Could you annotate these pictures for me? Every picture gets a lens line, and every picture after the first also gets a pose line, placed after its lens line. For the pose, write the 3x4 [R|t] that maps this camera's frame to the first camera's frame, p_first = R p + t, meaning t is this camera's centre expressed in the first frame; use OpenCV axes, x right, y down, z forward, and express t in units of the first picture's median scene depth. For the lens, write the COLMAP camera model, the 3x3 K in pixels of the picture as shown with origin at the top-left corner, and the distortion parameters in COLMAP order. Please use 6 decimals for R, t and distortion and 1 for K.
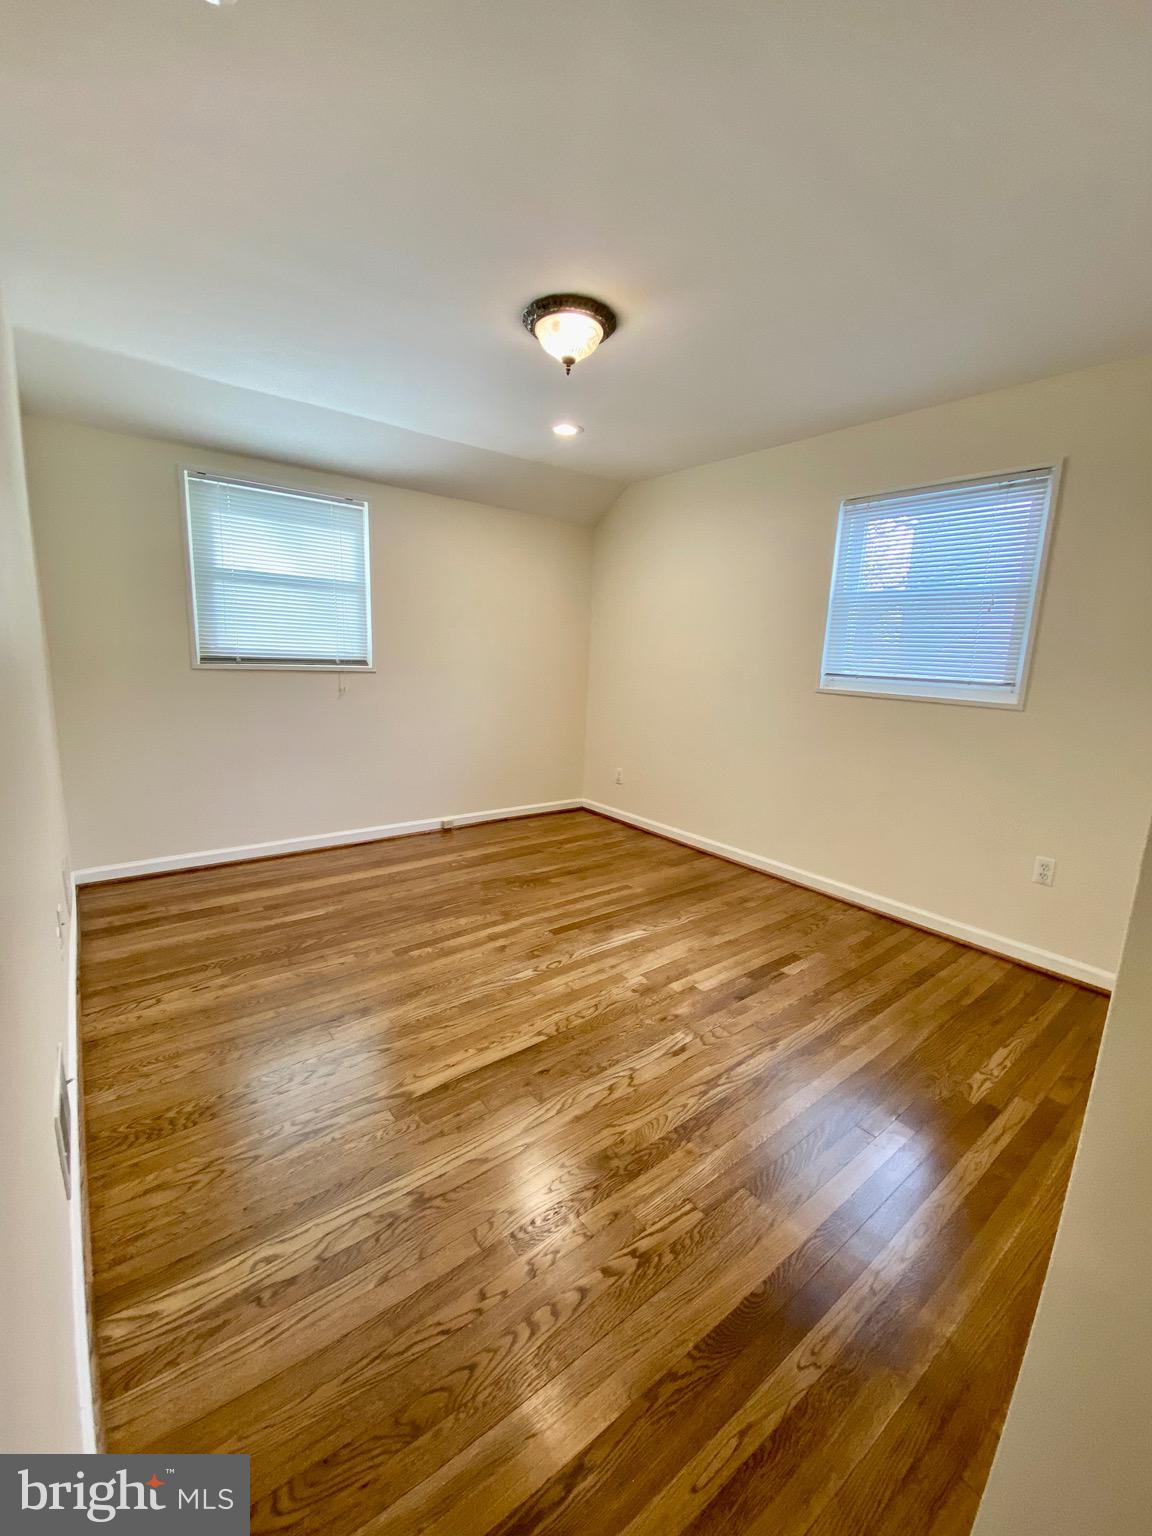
lens RADIAL K [[618.5, 0, 576.0], [0, 618.5, 768.0], [0, 0, 1]] dist [0.031710, -0.029072]
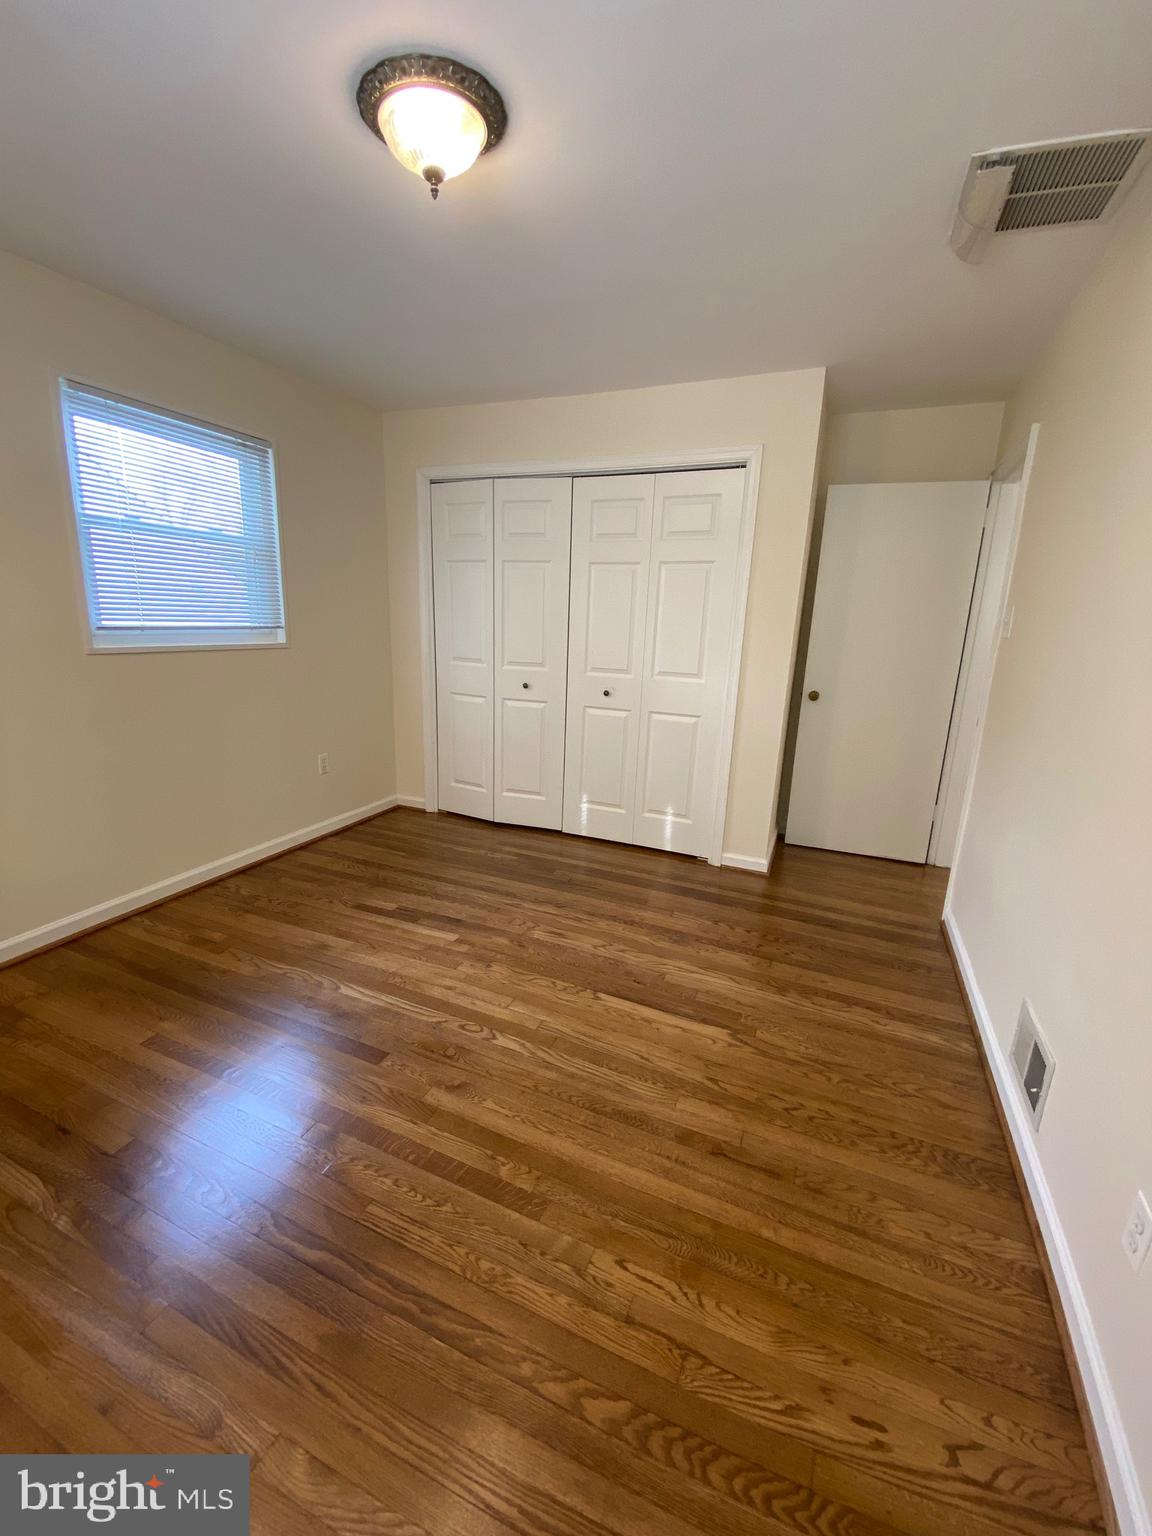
lens RADIAL K [[618.6, 0, 576.0], [0, 618.6, 768.0], [0, 0, 1]] dist [0.017472, -0.020245]
pose [[-0.474769, -0.264979, 0.839274, -0.705665], [0.115462, 0.926606, 0.357867, -0.267862], [-0.872504, 0.266809, -0.409329, 1.173781]]
